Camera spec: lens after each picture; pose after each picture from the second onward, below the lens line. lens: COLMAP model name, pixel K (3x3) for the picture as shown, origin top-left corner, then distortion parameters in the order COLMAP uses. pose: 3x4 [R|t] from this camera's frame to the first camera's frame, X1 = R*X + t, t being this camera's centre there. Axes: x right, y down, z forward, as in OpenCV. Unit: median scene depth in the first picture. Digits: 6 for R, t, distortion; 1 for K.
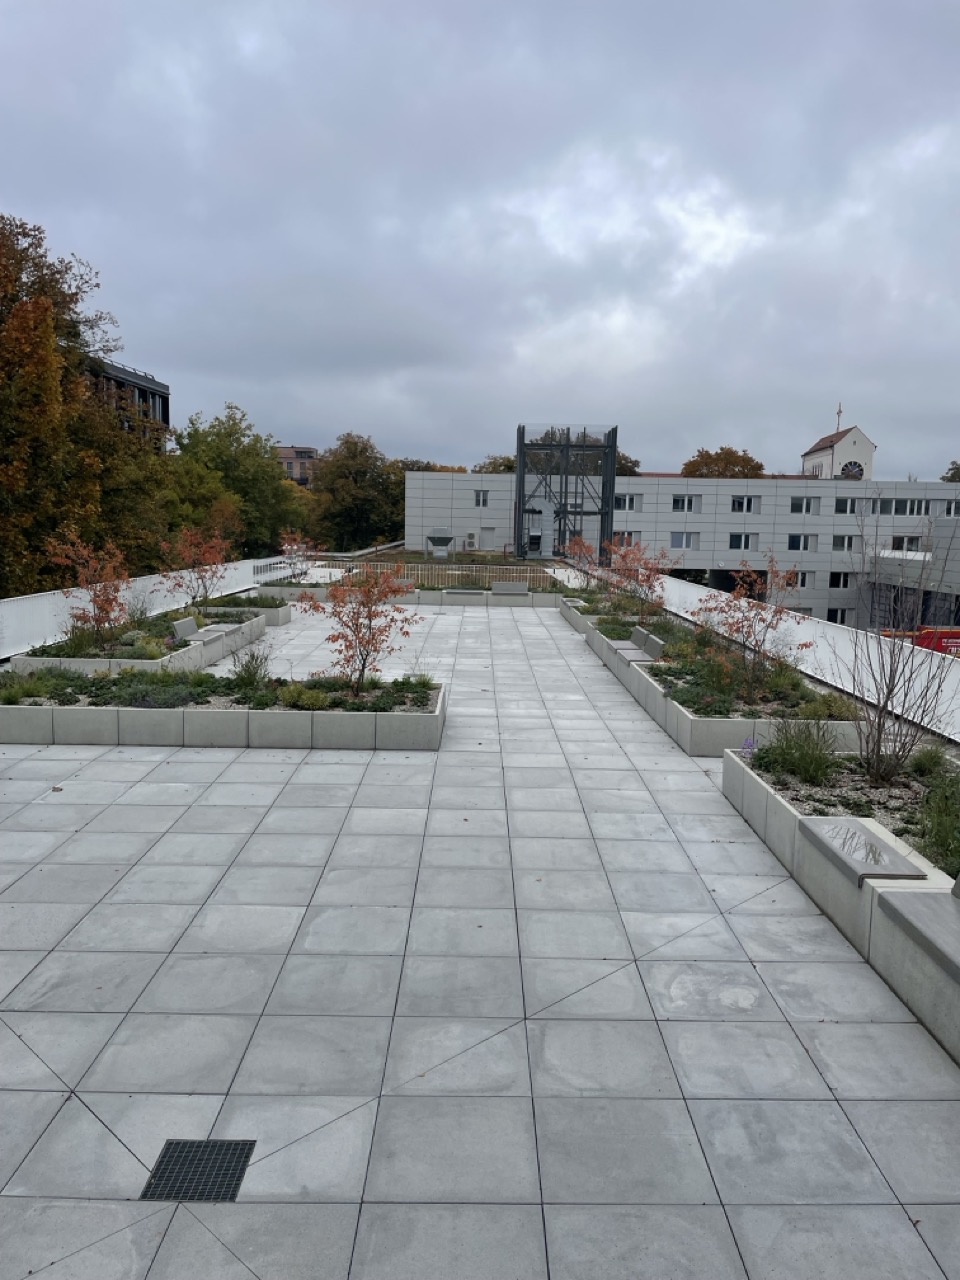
lens RADIAL K [[958.6, 0, 495.0], [0, 958.6, 632.9], [0, 0, 1]] dist [0.103163, -0.135717]
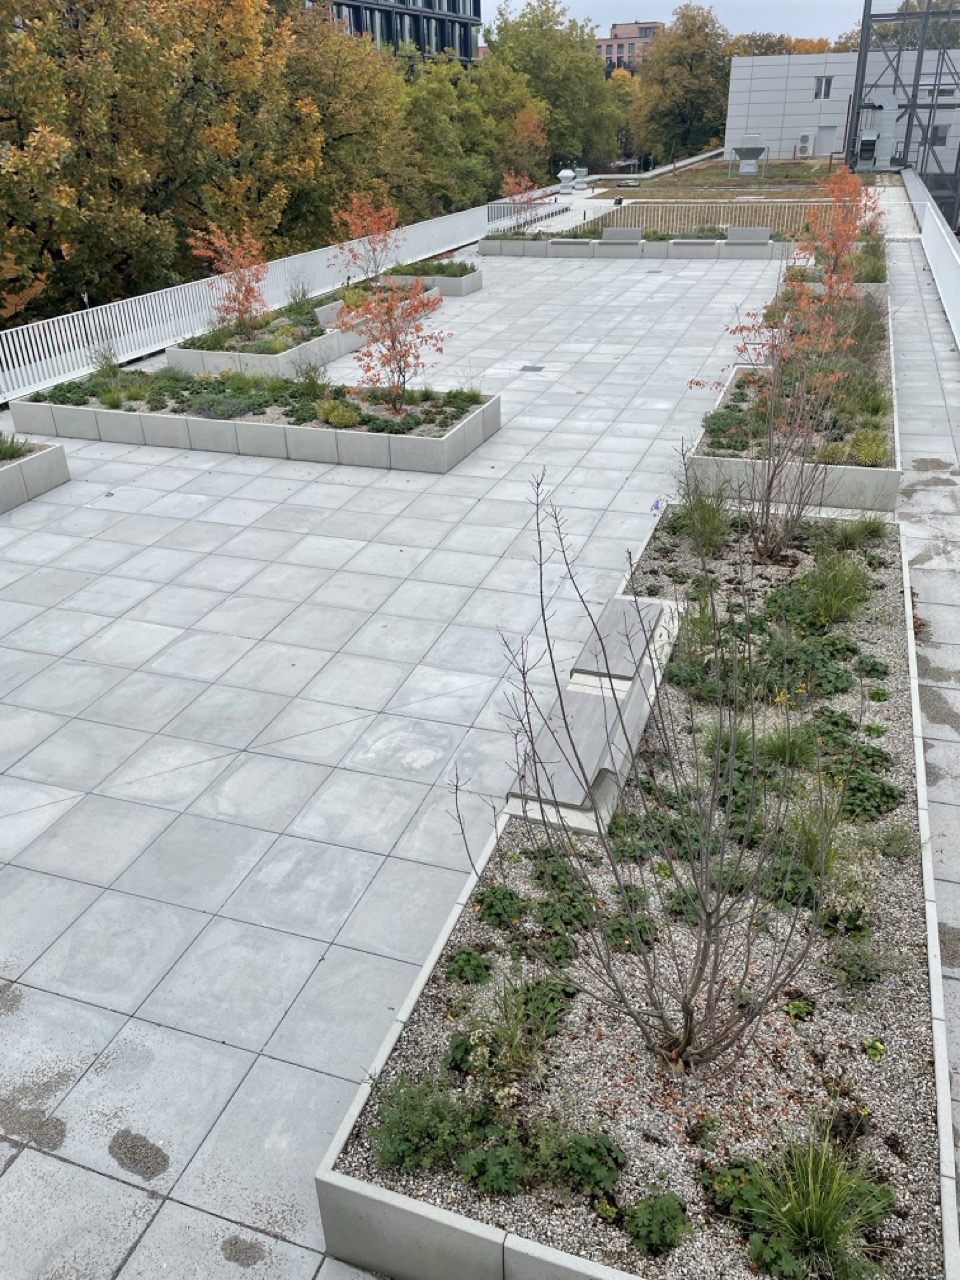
lens RADIAL K [[958.6, 0, 495.0], [0, 958.6, 632.9], [0, 0, 1]] dist [0.103163, -0.135717]
pose [[0.936507, 0.120828, -0.329175, 0.370127], [0.009579, 0.929591, 0.368469, -0.107145], [0.350519, -0.348227, 0.869410, 0.028893]]
